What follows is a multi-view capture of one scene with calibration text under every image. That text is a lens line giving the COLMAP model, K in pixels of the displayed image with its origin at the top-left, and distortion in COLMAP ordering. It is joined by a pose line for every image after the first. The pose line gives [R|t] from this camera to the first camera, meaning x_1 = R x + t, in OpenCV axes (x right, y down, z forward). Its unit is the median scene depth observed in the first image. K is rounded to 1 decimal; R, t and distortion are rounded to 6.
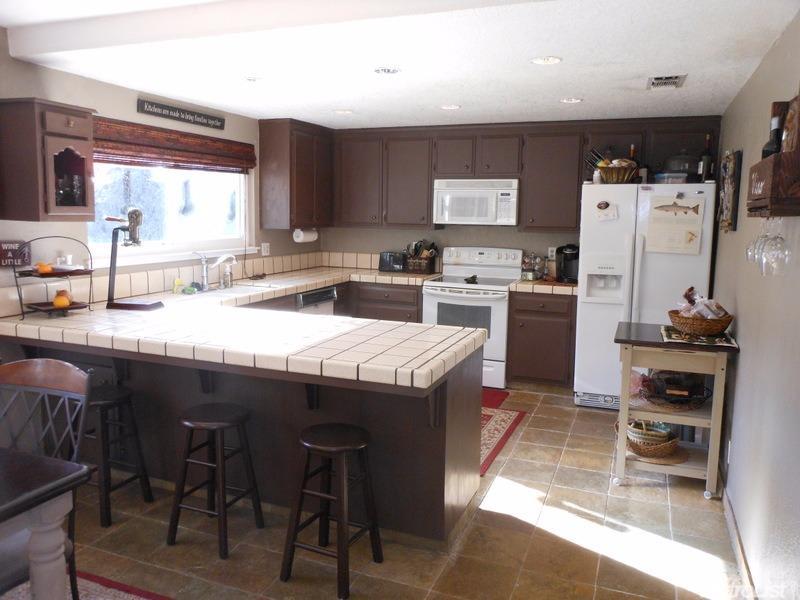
lens RADIAL K [[652.4, 0, 399.3], [0, 652.4, 299.7], [0, 0, 1]] dist [-0.022779, 0.064622]
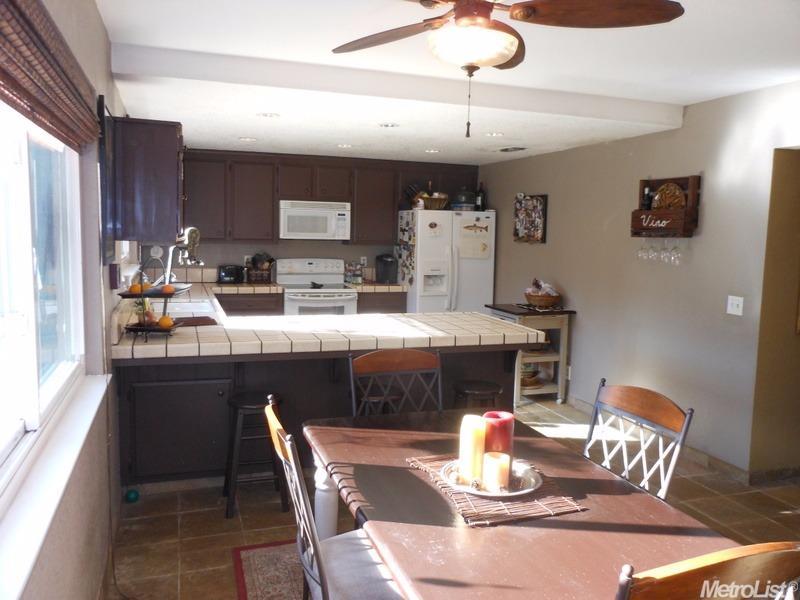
lens RADIAL K [[652.4, 0, 404.1], [0, 652.4, 299.9], [0, 0, 1]] dist [-0.022779, 0.064622]
pose [[0.740307, -0.069578, 0.668659, -0.659257], [0.078442, 0.996776, 0.016873, -0.013797], [-0.667677, 0.039960, 0.743378, 0.009845]]
